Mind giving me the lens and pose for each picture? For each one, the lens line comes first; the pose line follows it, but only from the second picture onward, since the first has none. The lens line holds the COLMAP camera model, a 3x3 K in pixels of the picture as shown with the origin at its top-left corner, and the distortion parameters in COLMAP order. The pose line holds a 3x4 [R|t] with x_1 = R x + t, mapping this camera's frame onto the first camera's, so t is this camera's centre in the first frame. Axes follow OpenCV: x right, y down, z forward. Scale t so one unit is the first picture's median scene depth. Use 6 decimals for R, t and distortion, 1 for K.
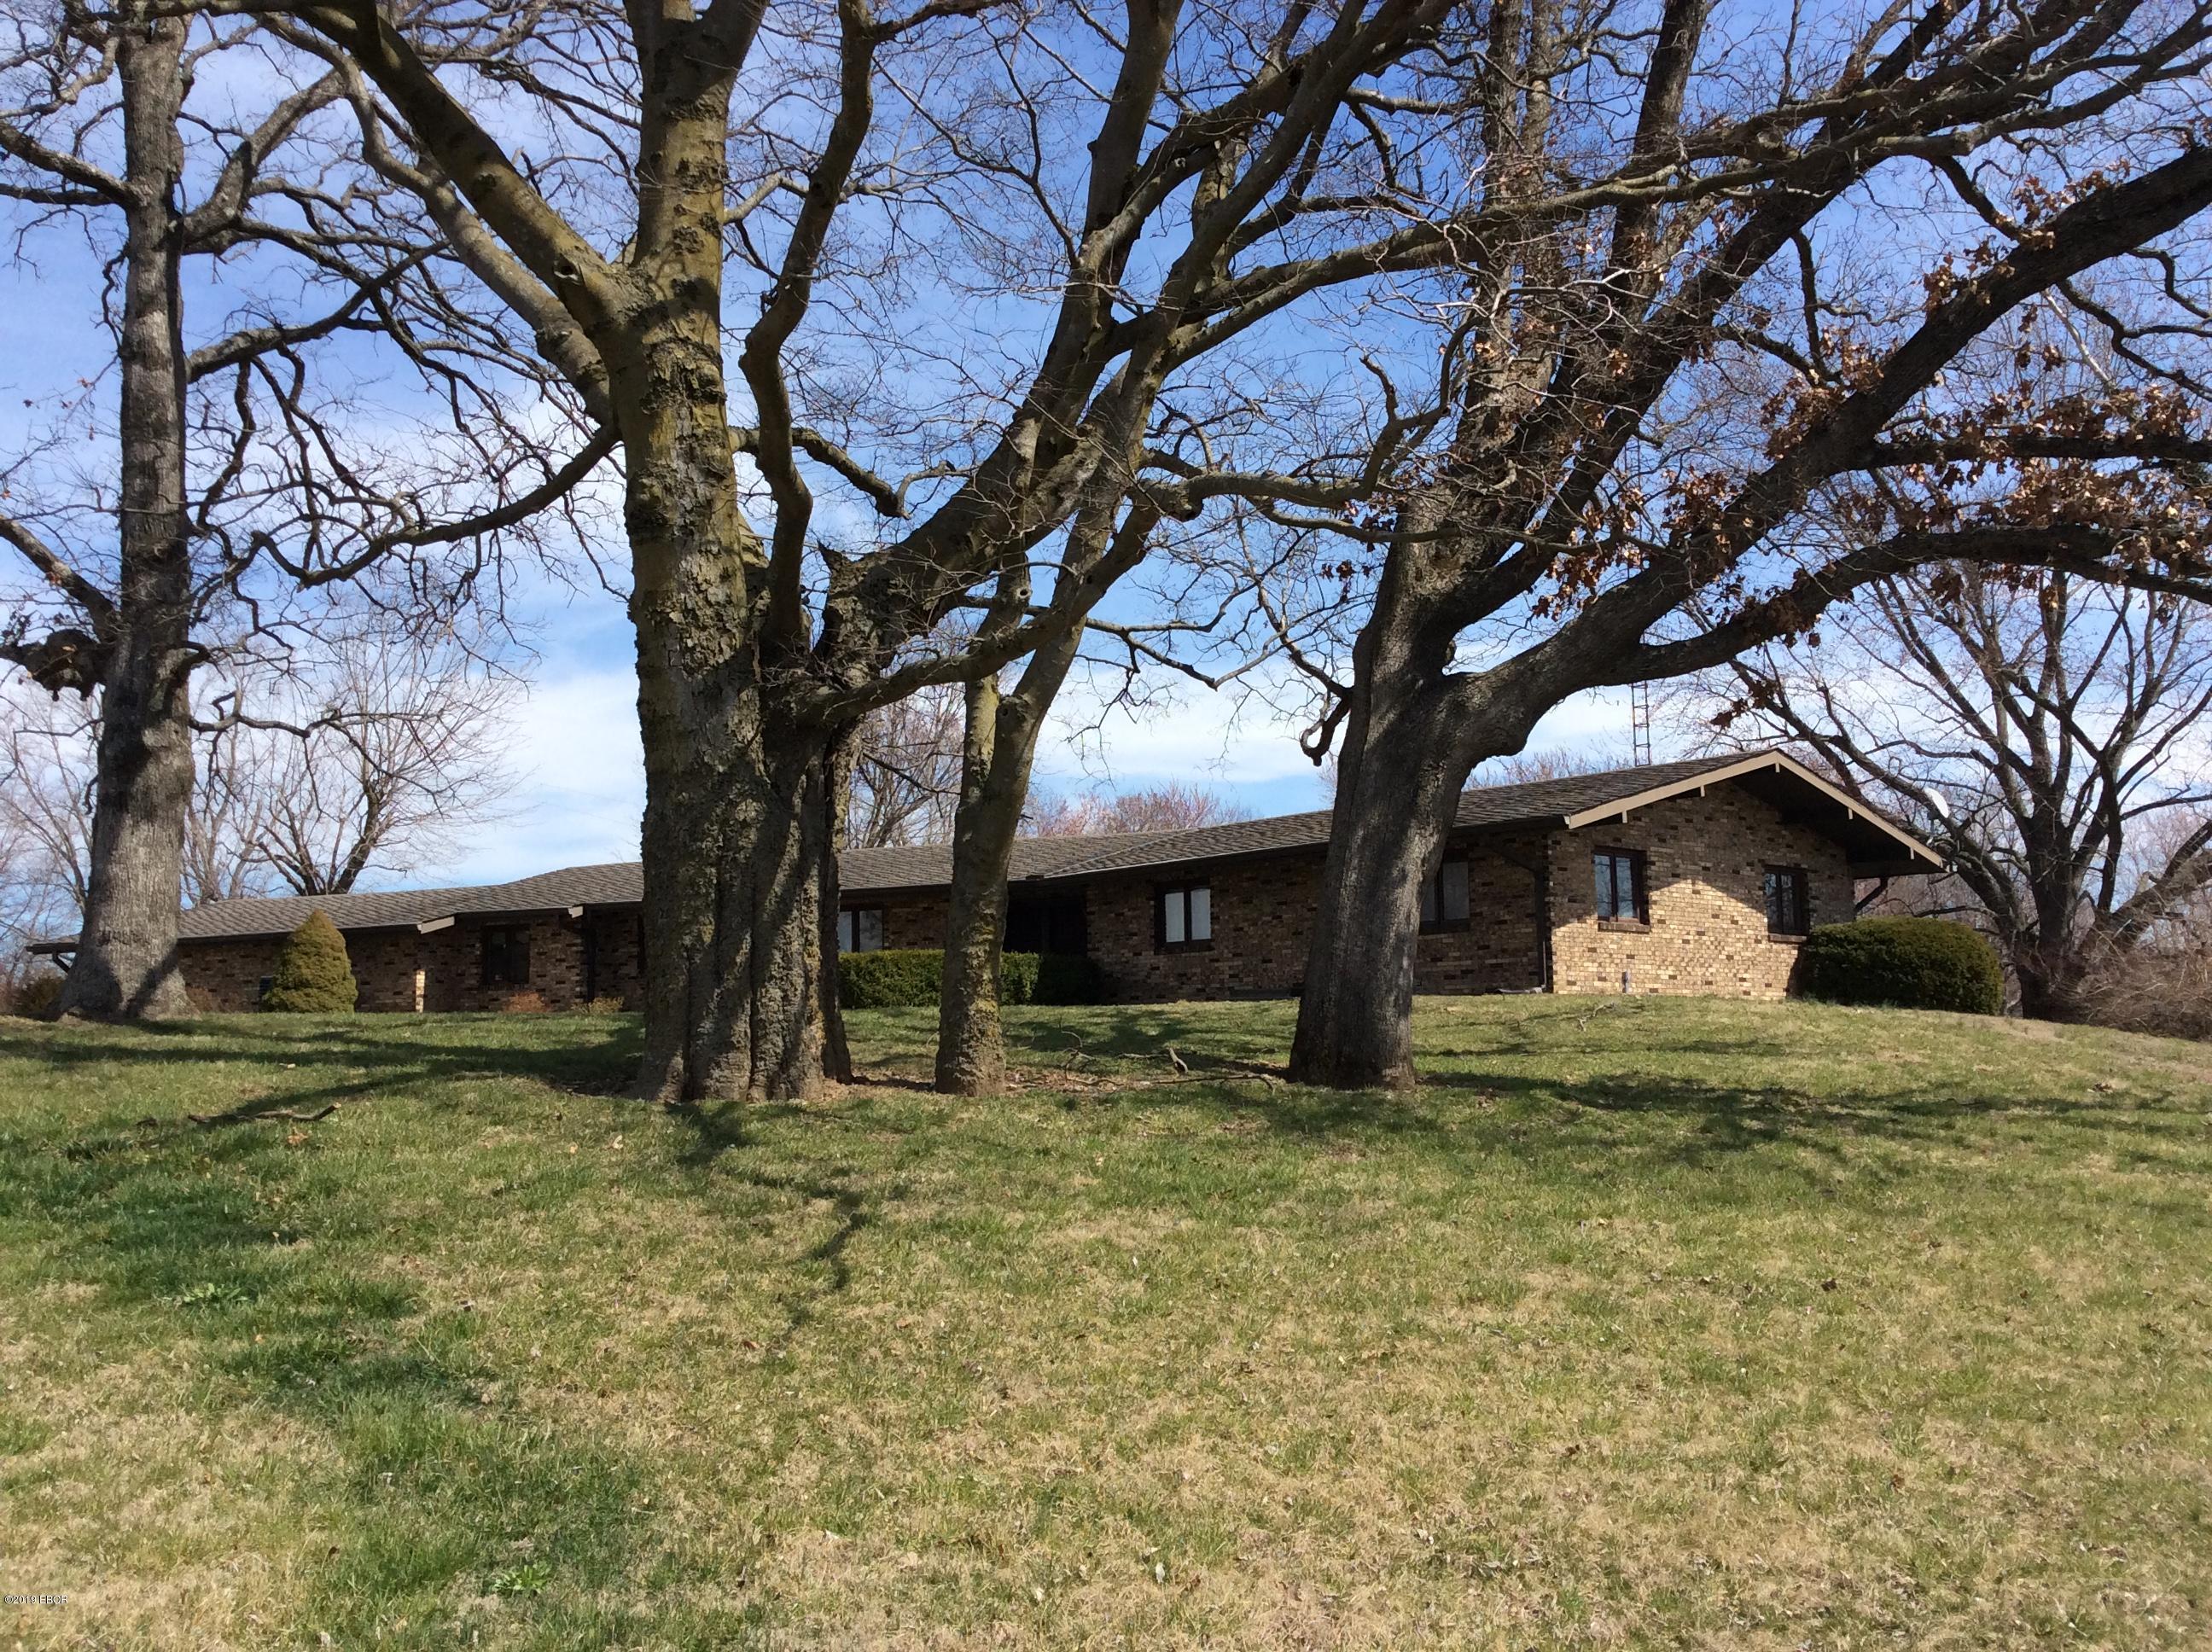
lens RADIAL K [[2007.1, 0, 1106.0], [0, 2007.1, 826.0], [0, 0, 1]] dist [0.131313, -0.240097]
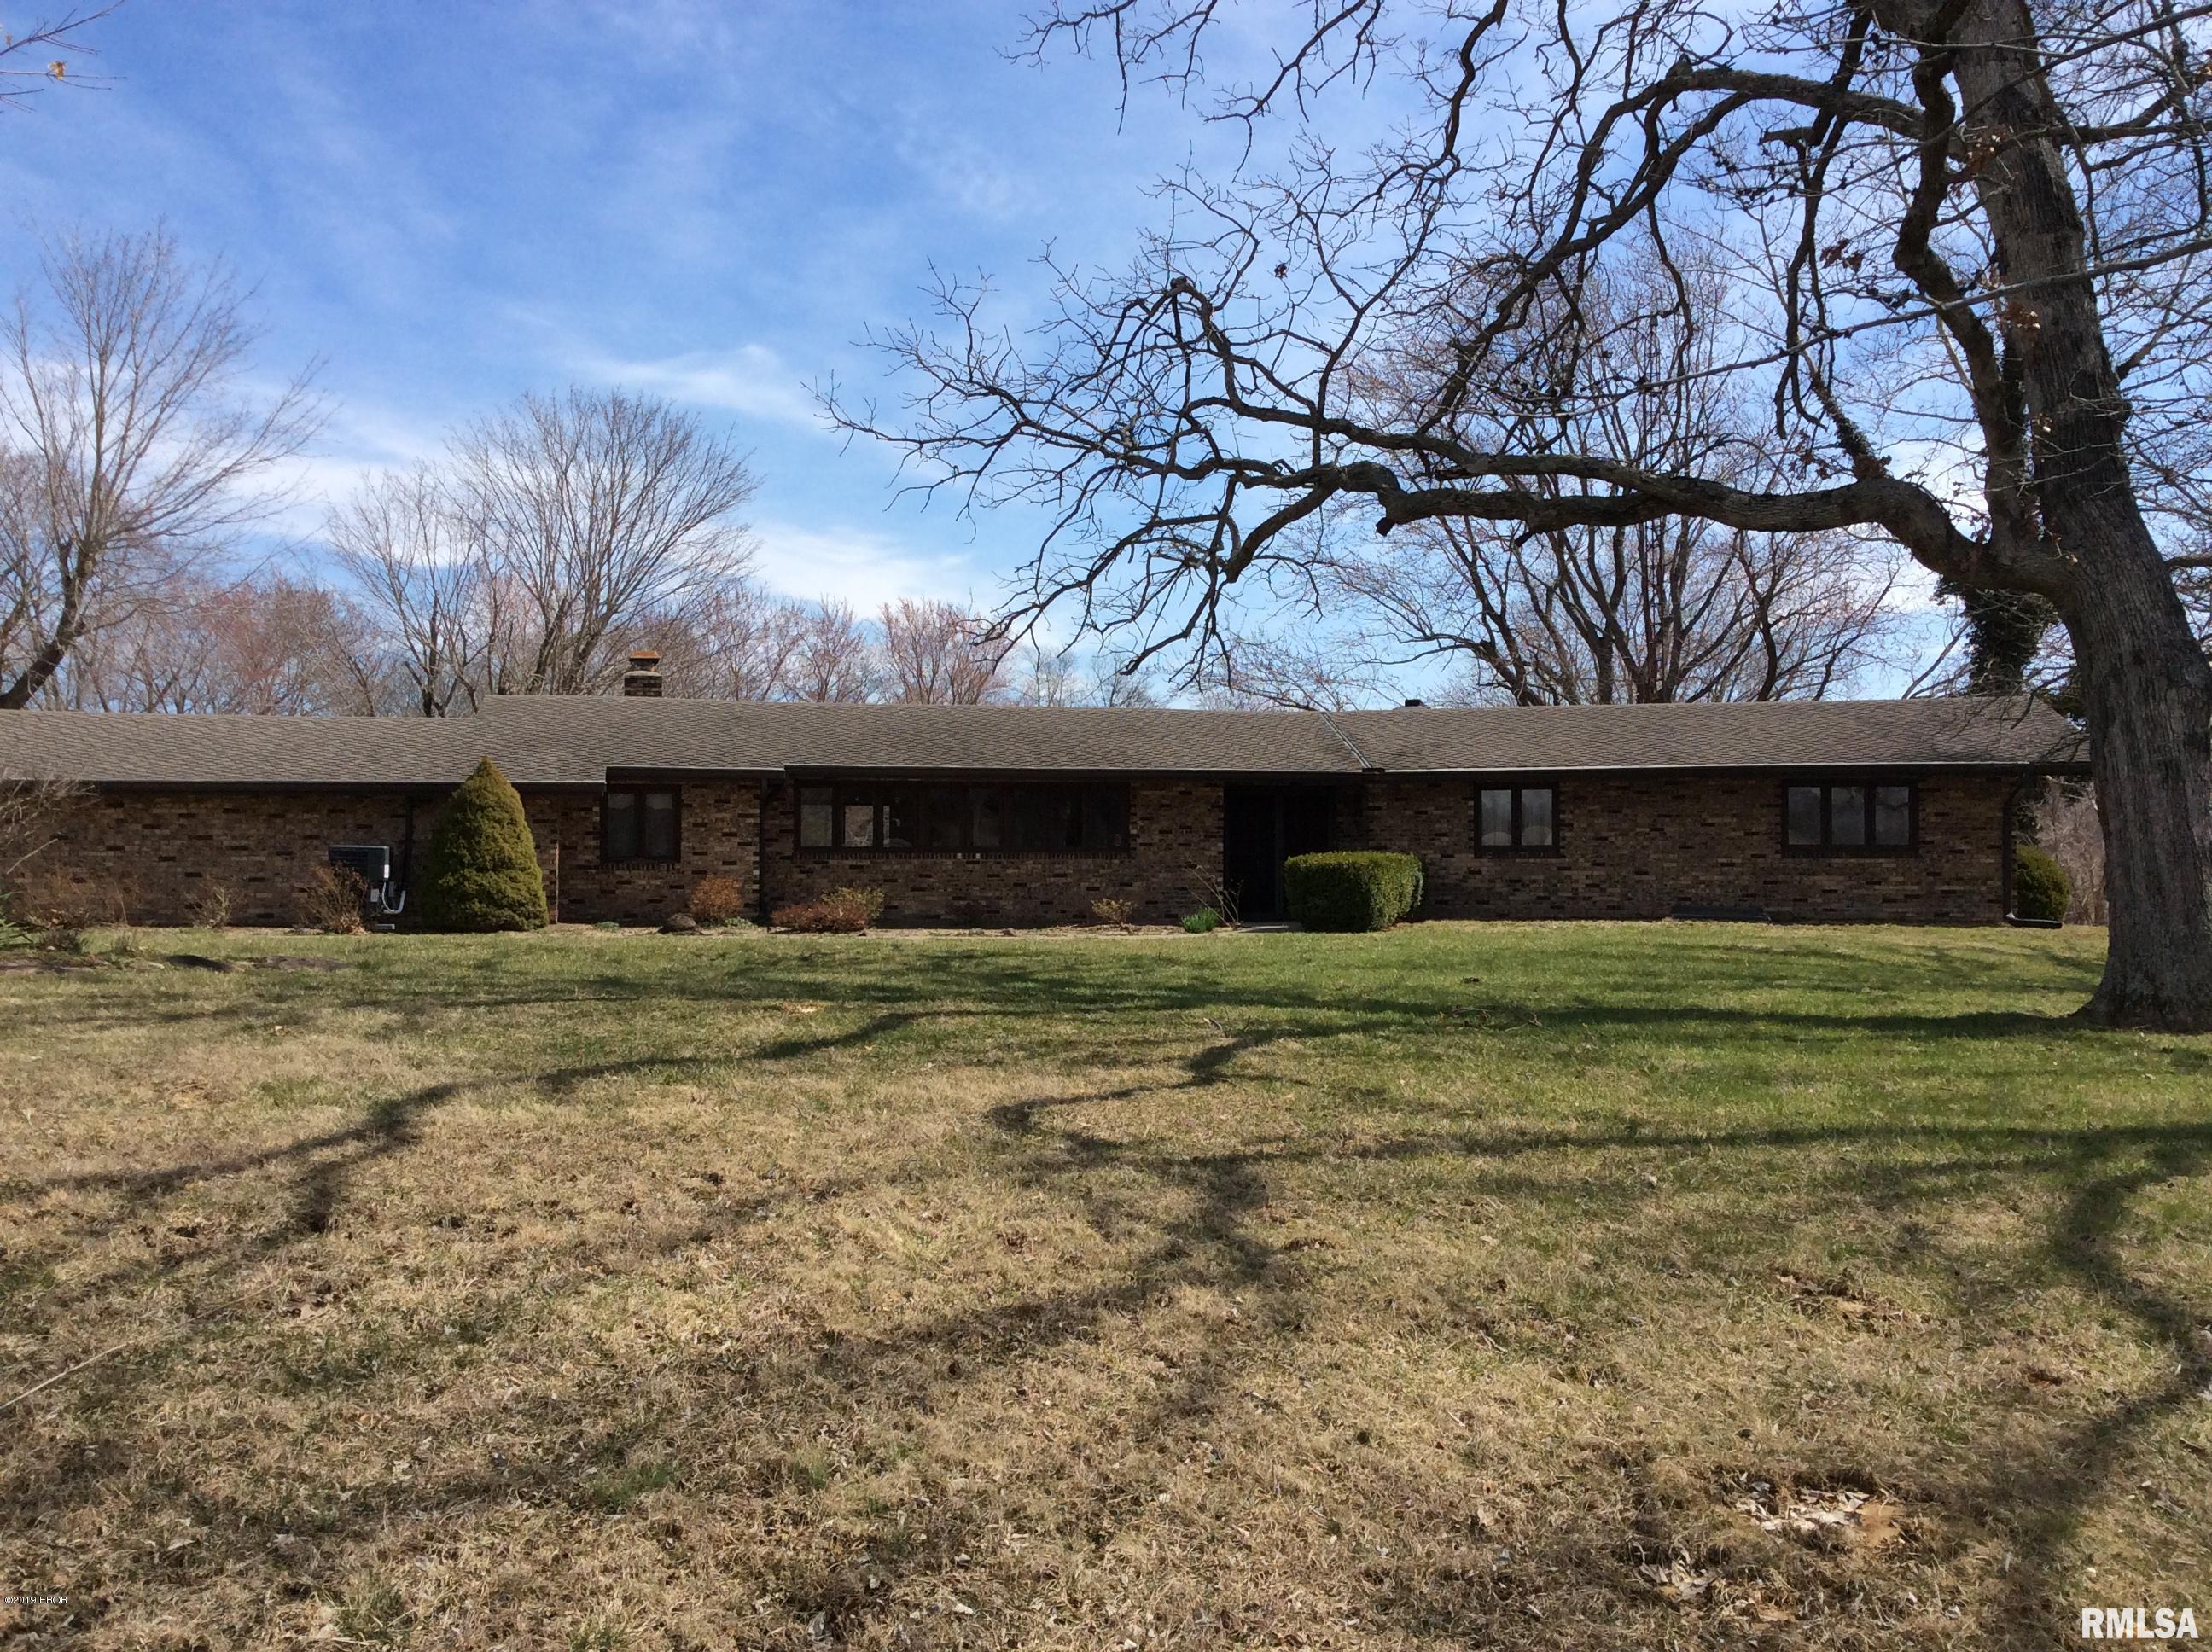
lens RADIAL K [[2017.7, 0, 1106.0], [0, 2017.7, 826.0], [0, 0, 1]] dist [0.119176, -0.249391]
pose [[0.825863, 0.030898, 0.563024, -0.711320], [-0.080876, 0.994664, 0.064046, 0.001777], [-0.558041, -0.098428, 0.823955, 0.336444]]
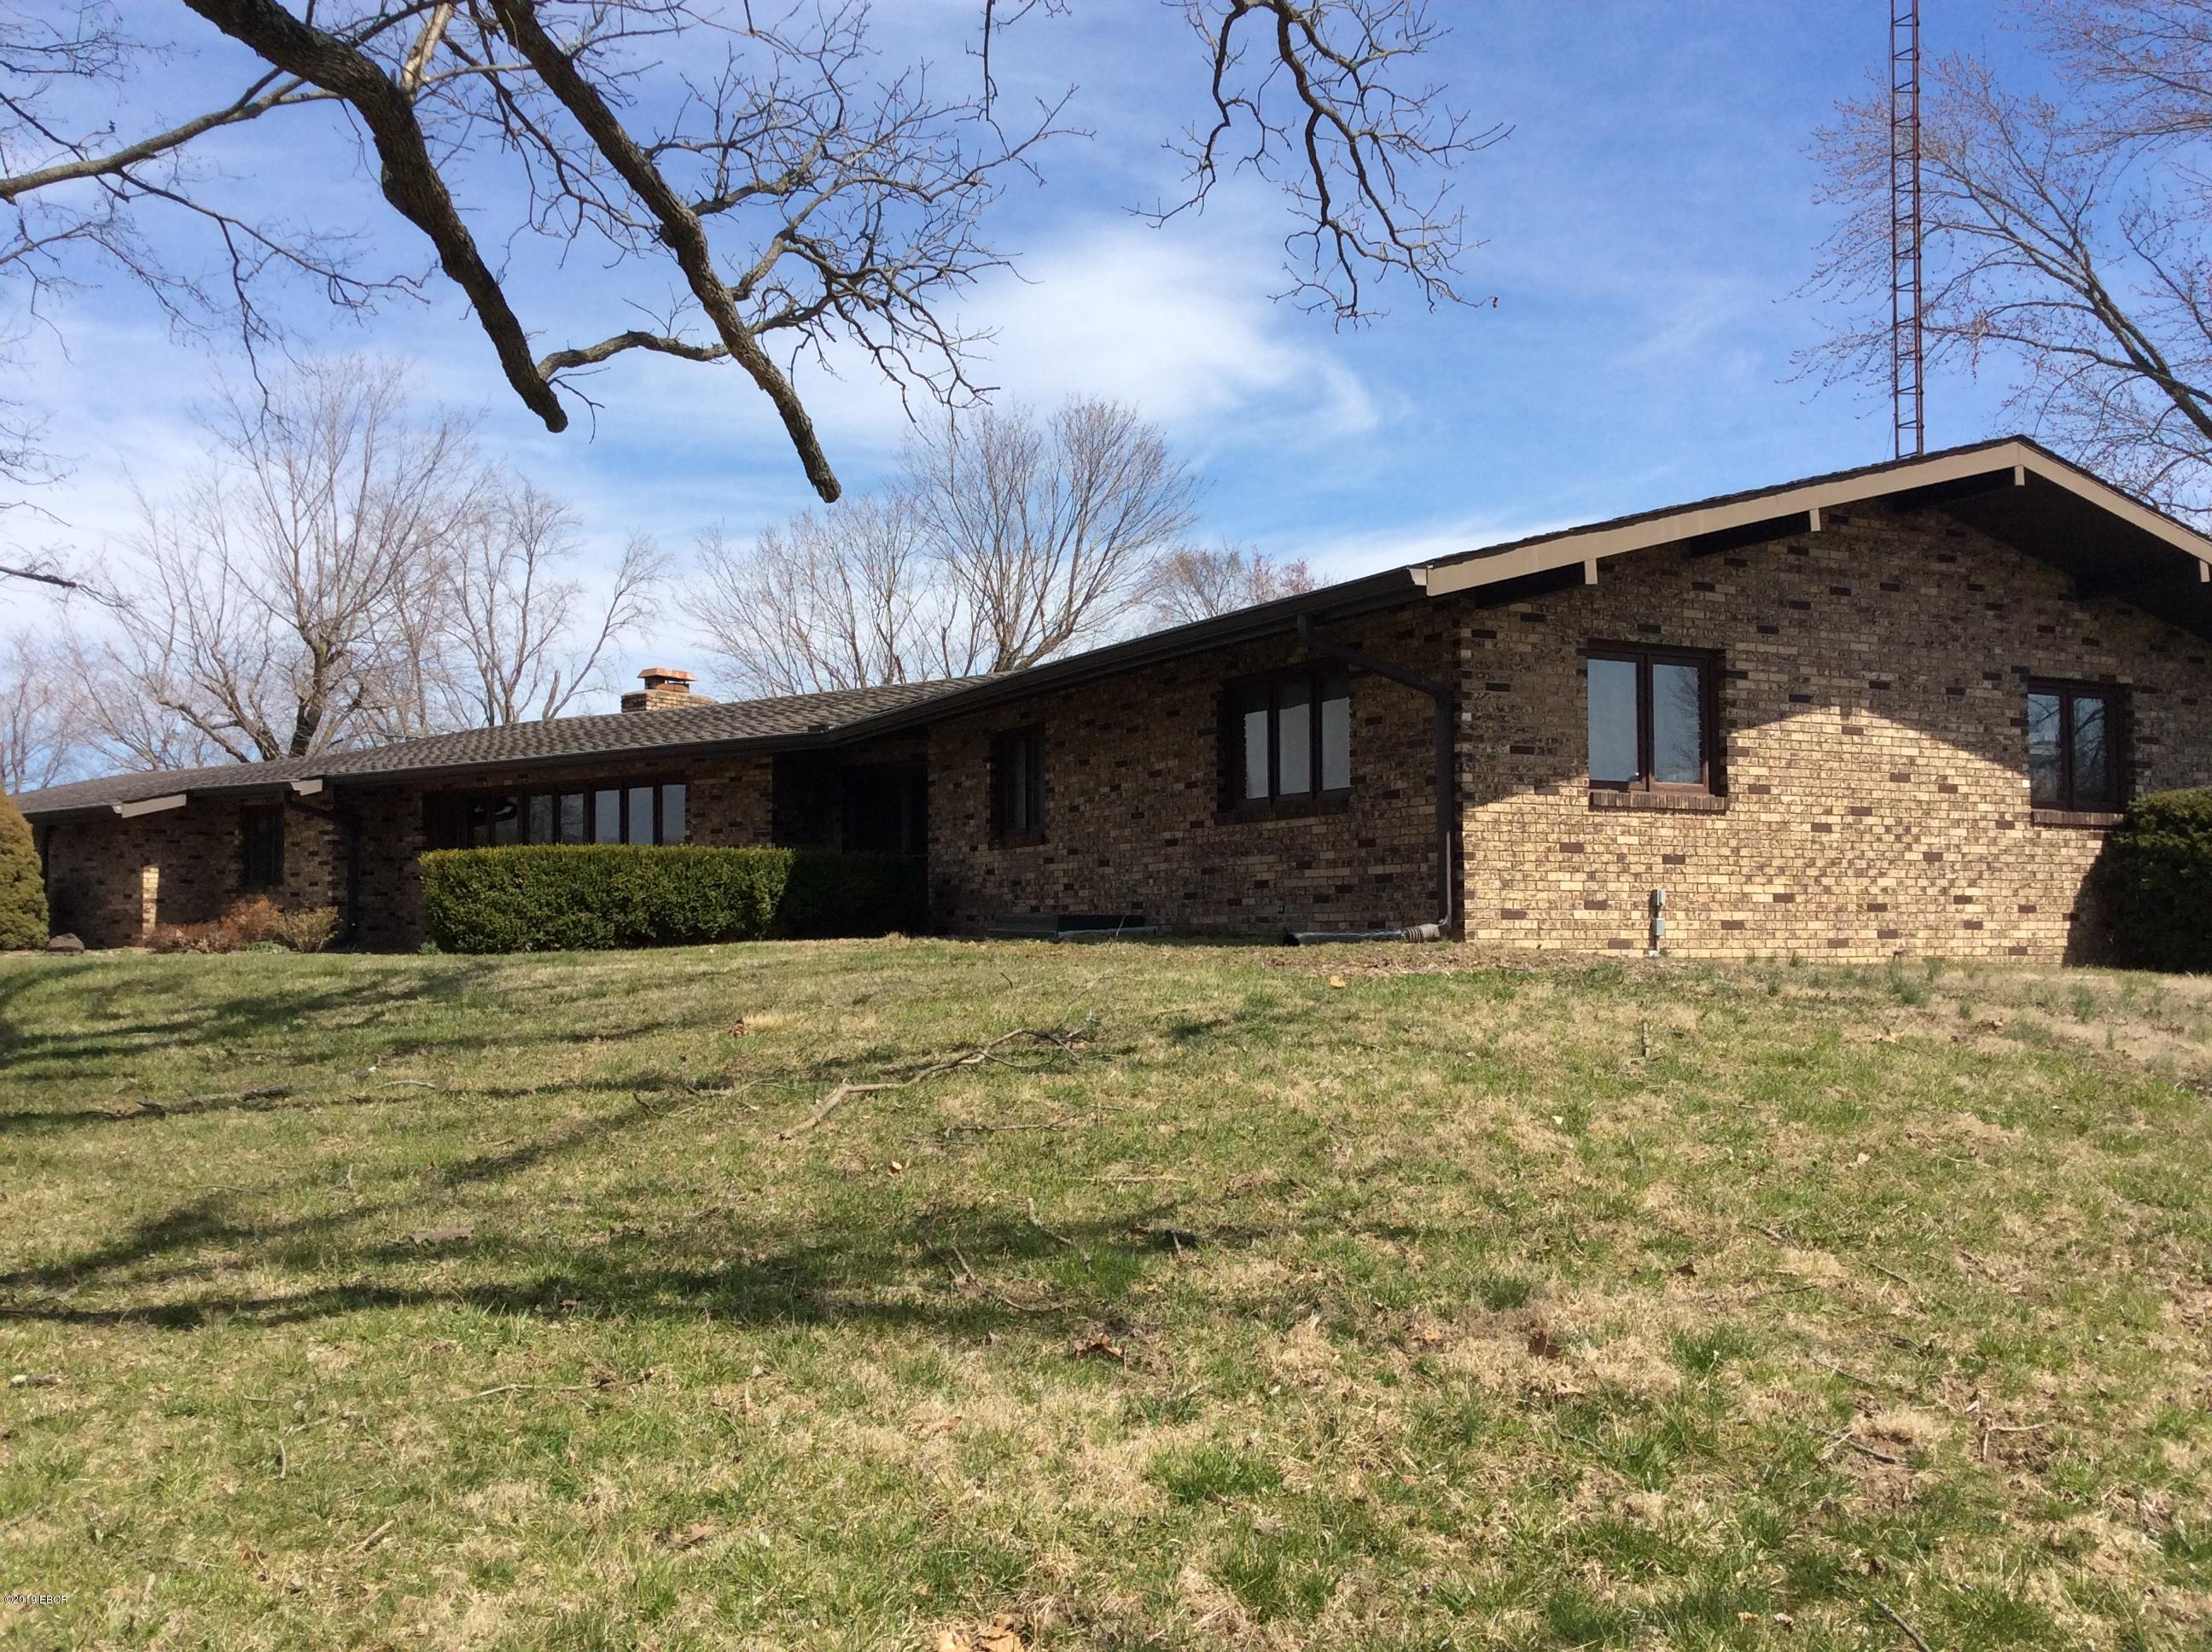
lens RADIAL K [[2007.1, 0, 1106.0], [0, 2007.1, 826.0], [0, 0, 1]] dist [0.131313, -0.240097]
pose [[0.965551, -0.003720, -0.260188, 0.237930], [0.020551, 0.997865, 0.061995, 0.020425], [0.259401, -0.065206, 0.963566, 0.445054]]
